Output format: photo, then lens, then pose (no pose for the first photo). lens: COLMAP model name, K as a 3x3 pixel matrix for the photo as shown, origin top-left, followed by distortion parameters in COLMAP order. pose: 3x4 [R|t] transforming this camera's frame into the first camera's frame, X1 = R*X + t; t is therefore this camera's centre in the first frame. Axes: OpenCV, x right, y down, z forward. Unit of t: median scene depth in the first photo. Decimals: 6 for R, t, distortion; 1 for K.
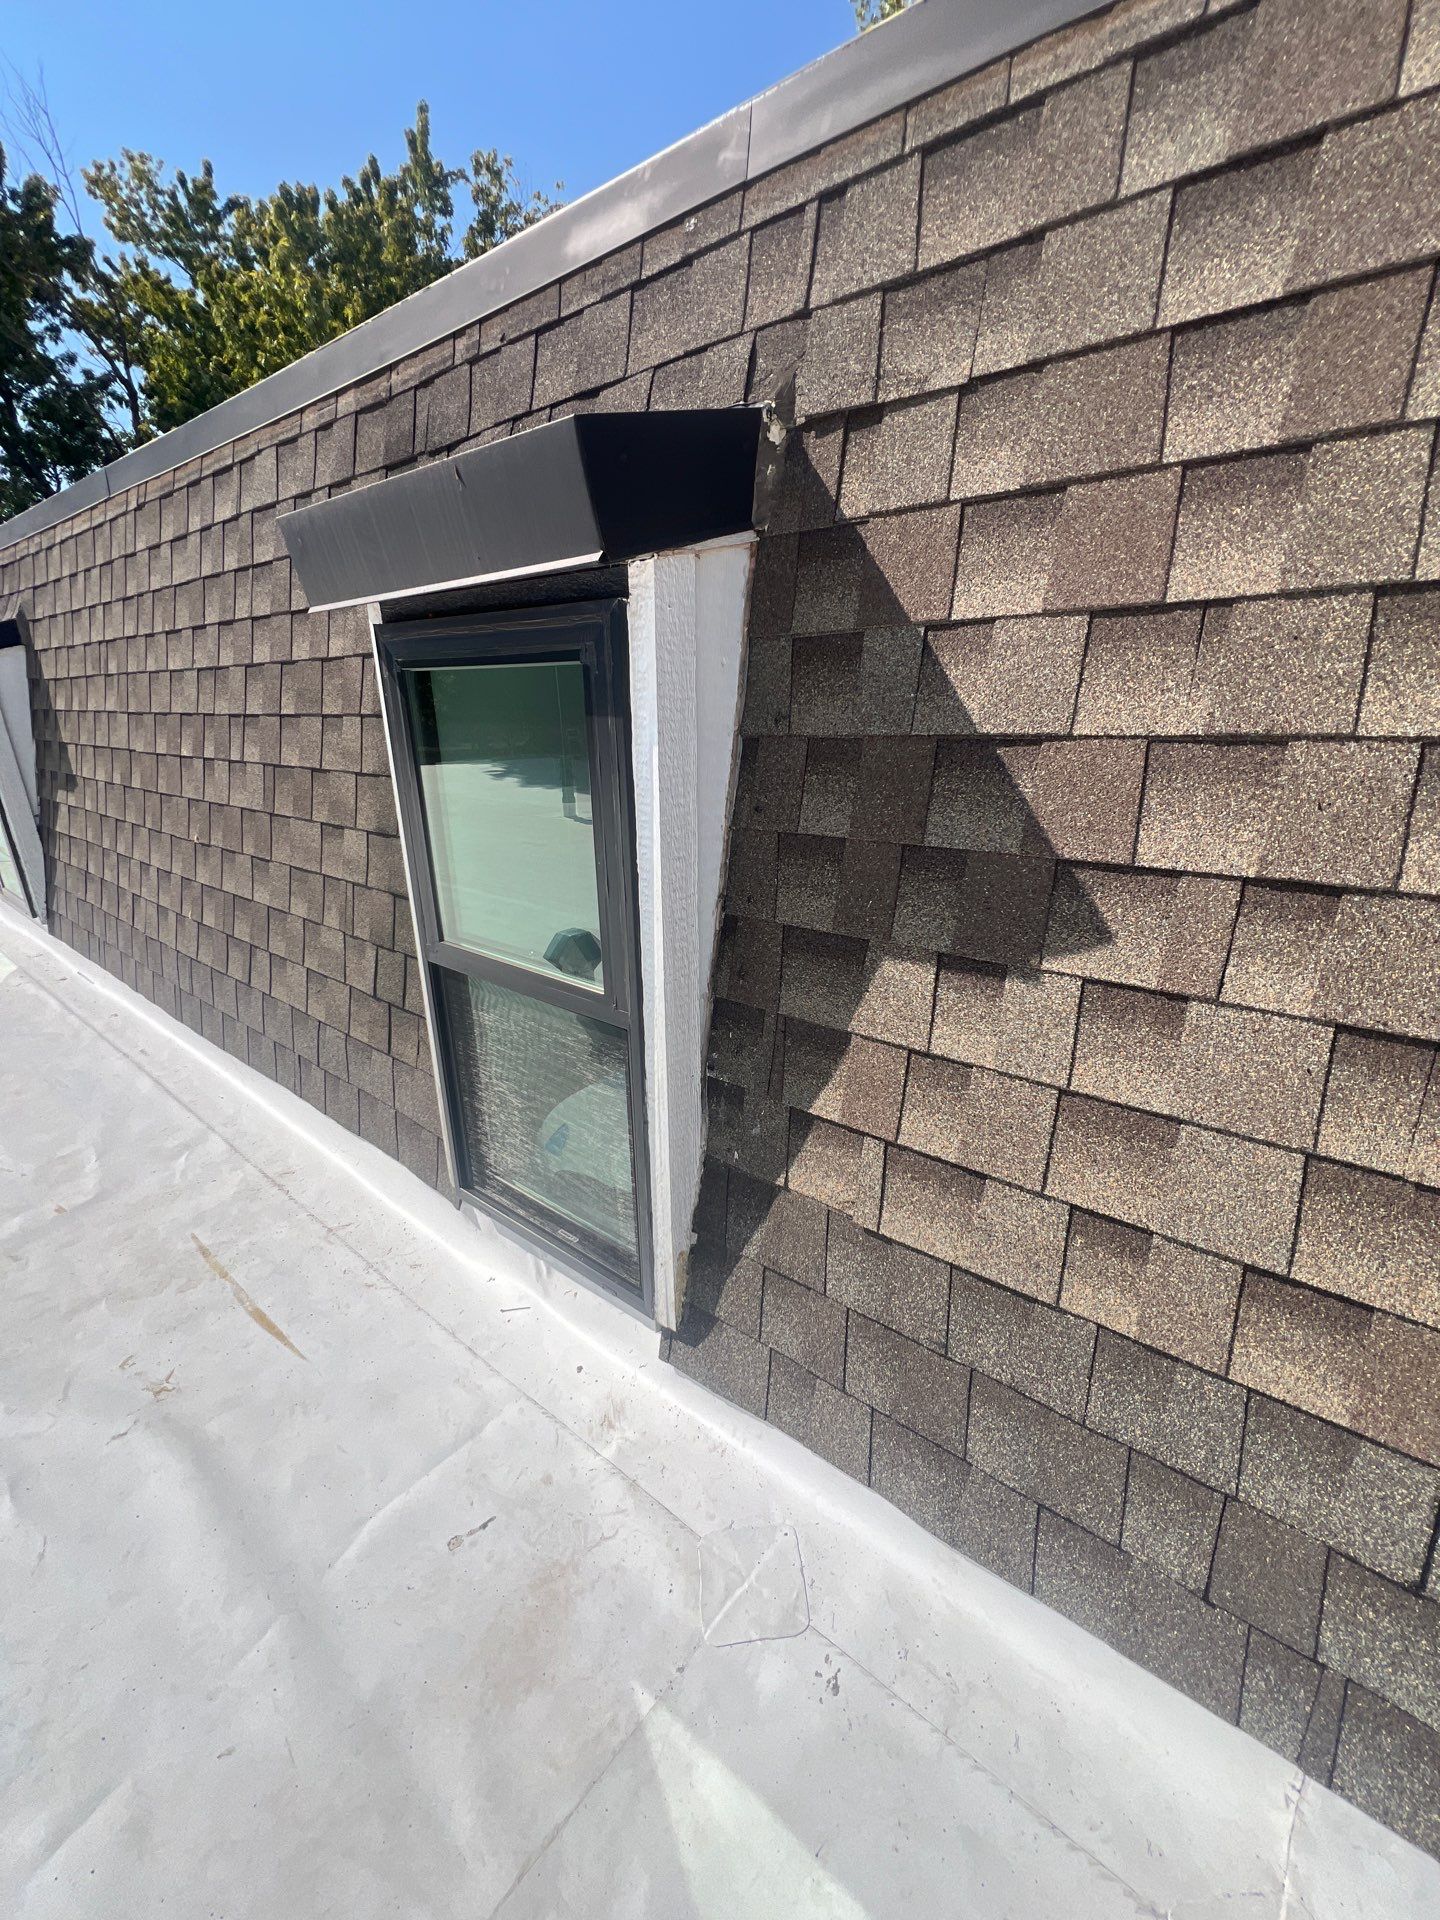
lens RADIAL K [[767.6, 0, 719.5], [0, 767.6, 958.6], [0, 0, 1]] dist [-0.002639, -0.000419]
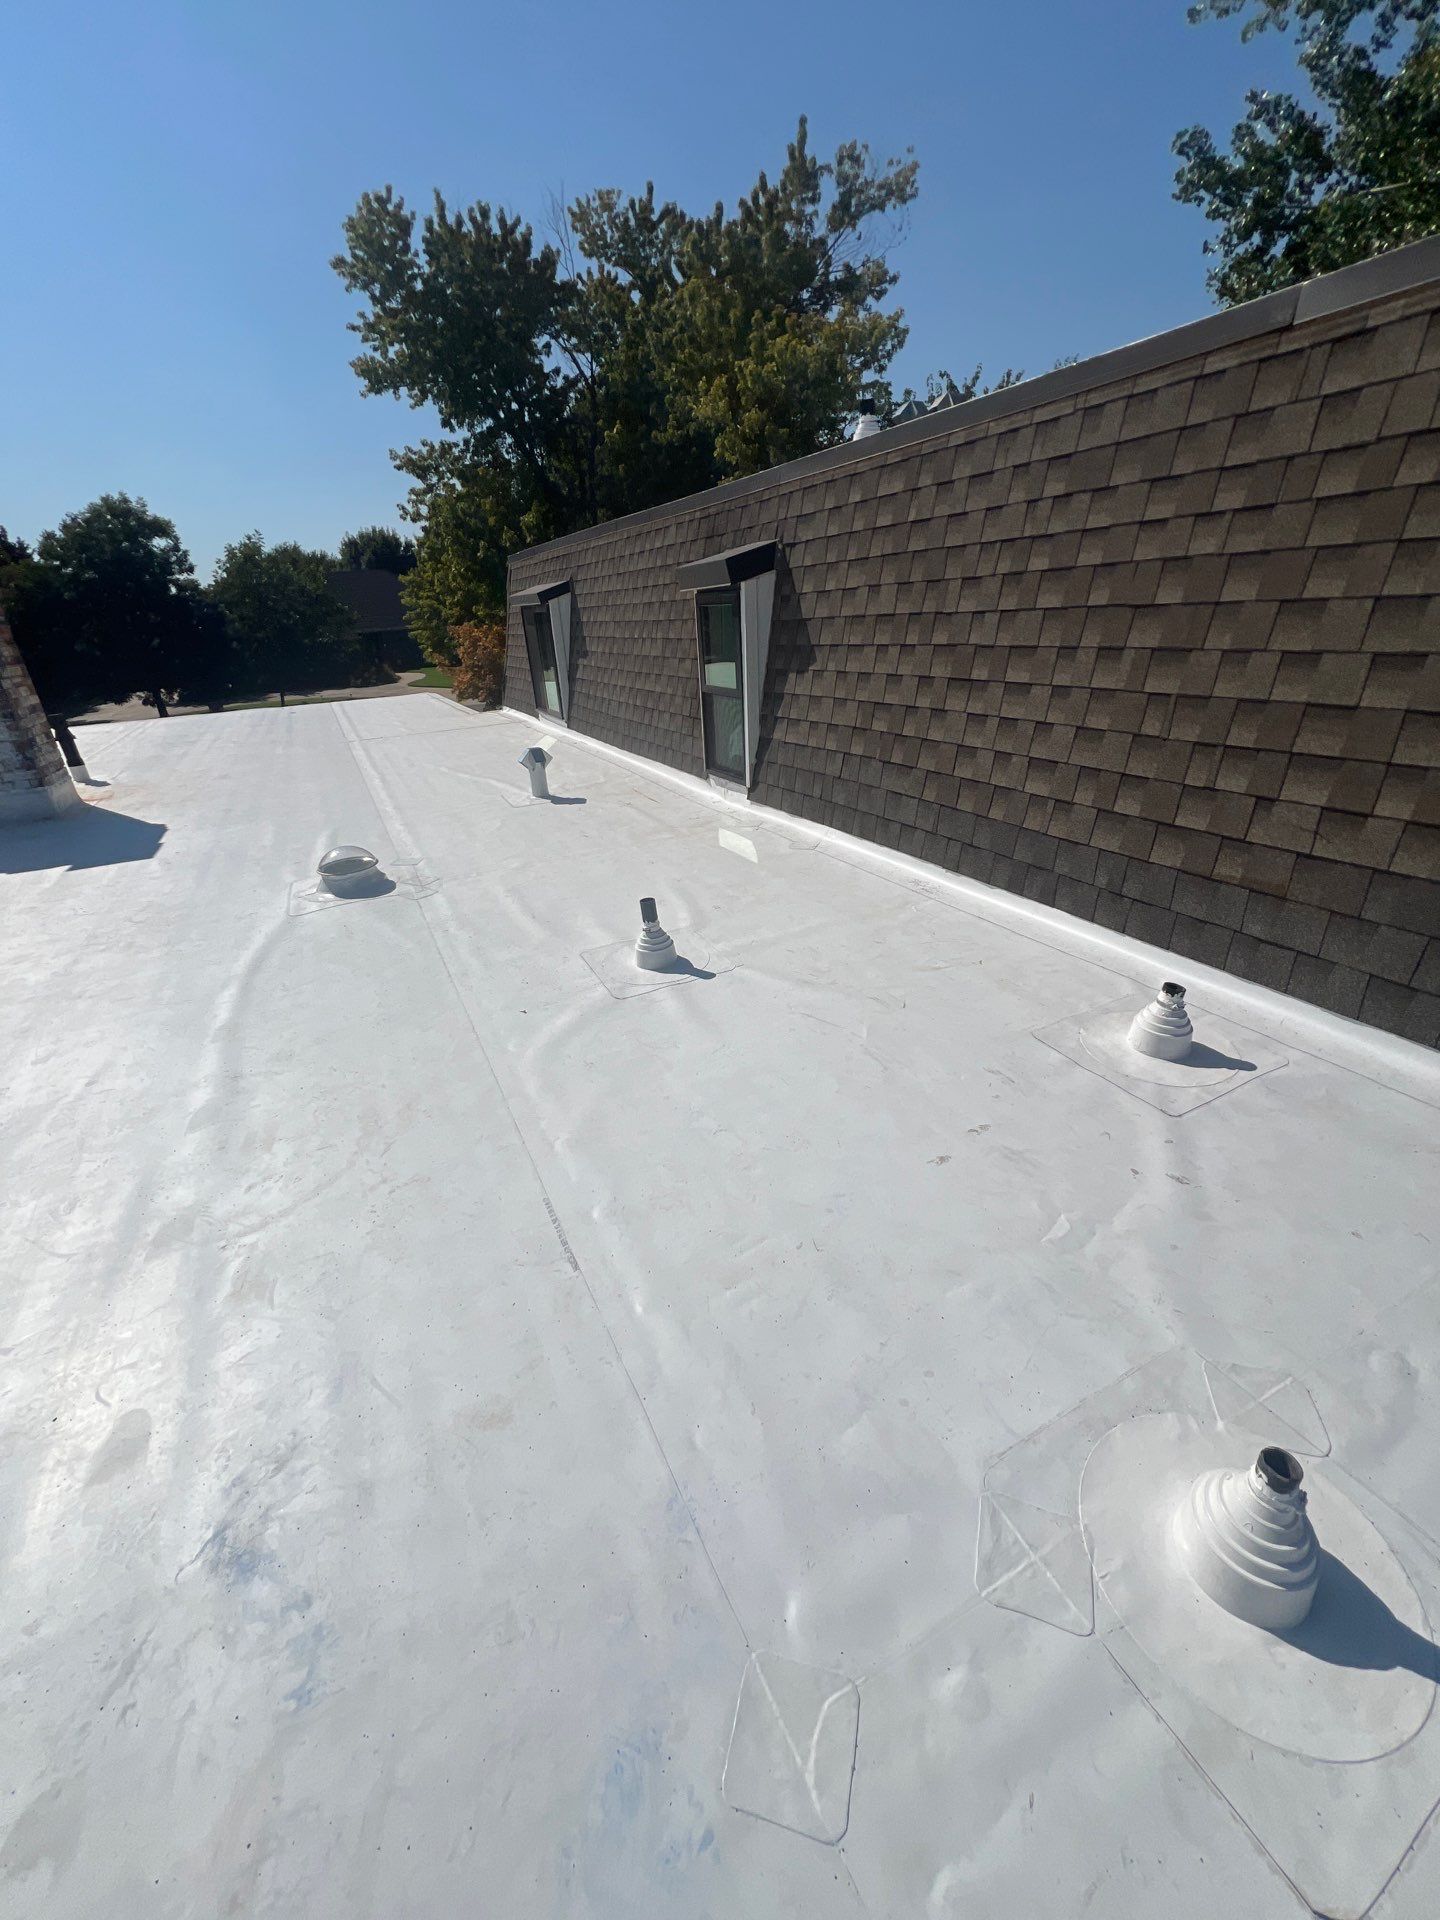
lens RADIAL K [[767.6, 0, 719.5], [0, 767.6, 958.6], [0, 0, 1]] dist [-0.002639, -0.000419]
pose [[0.908289, 0.140454, -0.394060, 0.186576], [-0.094847, 0.986564, 0.133021, 0.109382], [0.407449, -0.083446, 0.909408, -0.337775]]
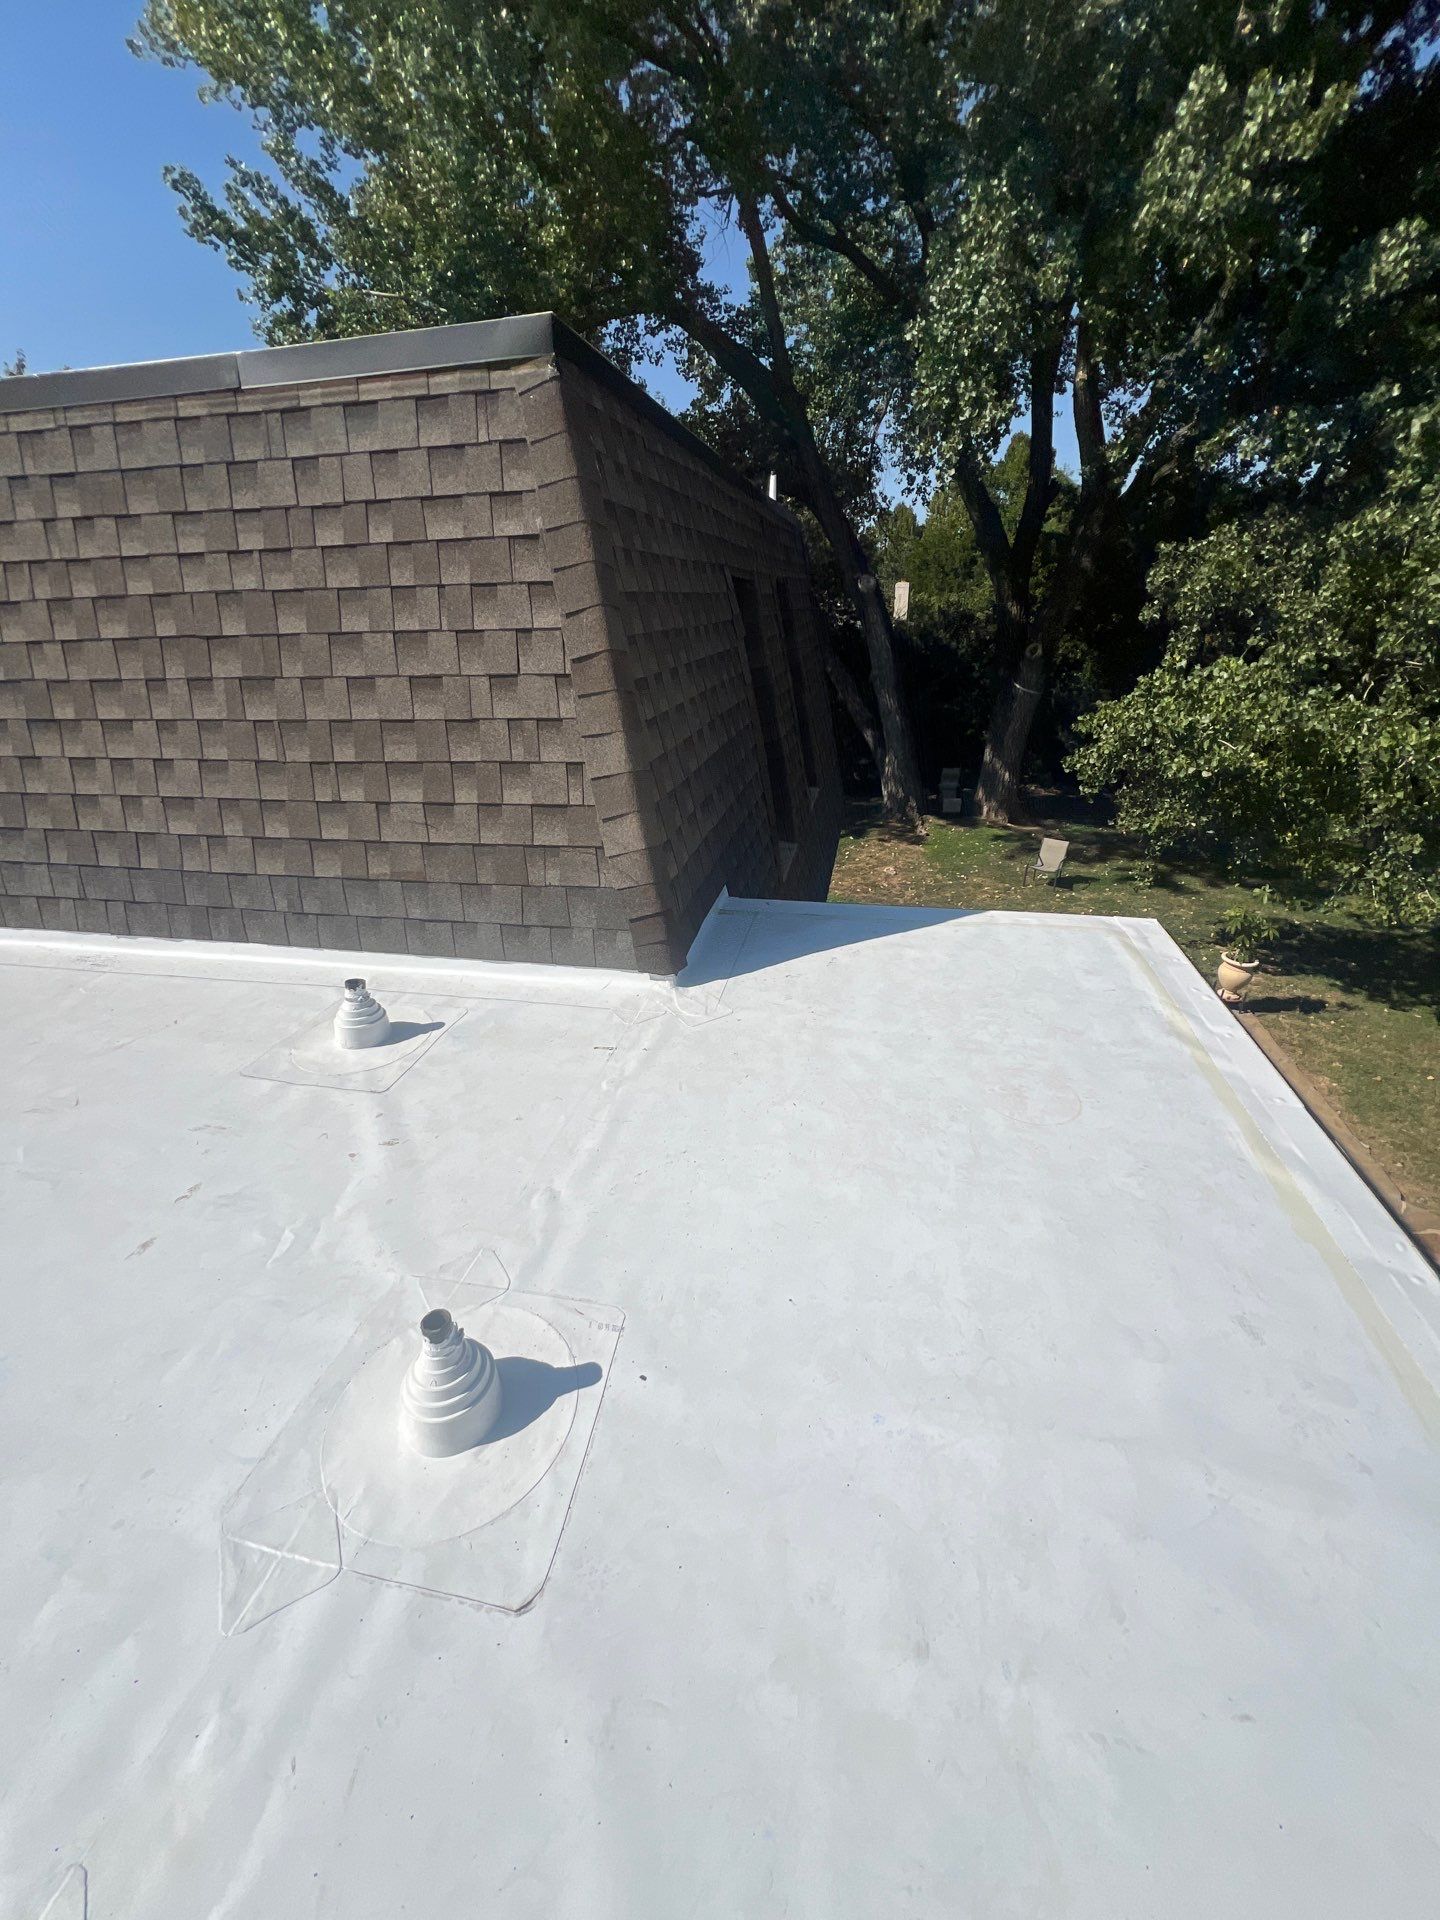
lens RADIAL K [[767.6, 0, 719.5], [0, 767.6, 958.6], [0, 0, 1]] dist [-0.002639, -0.000419]
pose [[0.886908, -0.199849, 0.416479, 0.221372], [0.160216, 0.978690, 0.128441, 0.114488], [-0.433273, -0.047189, 0.900027, -0.350388]]
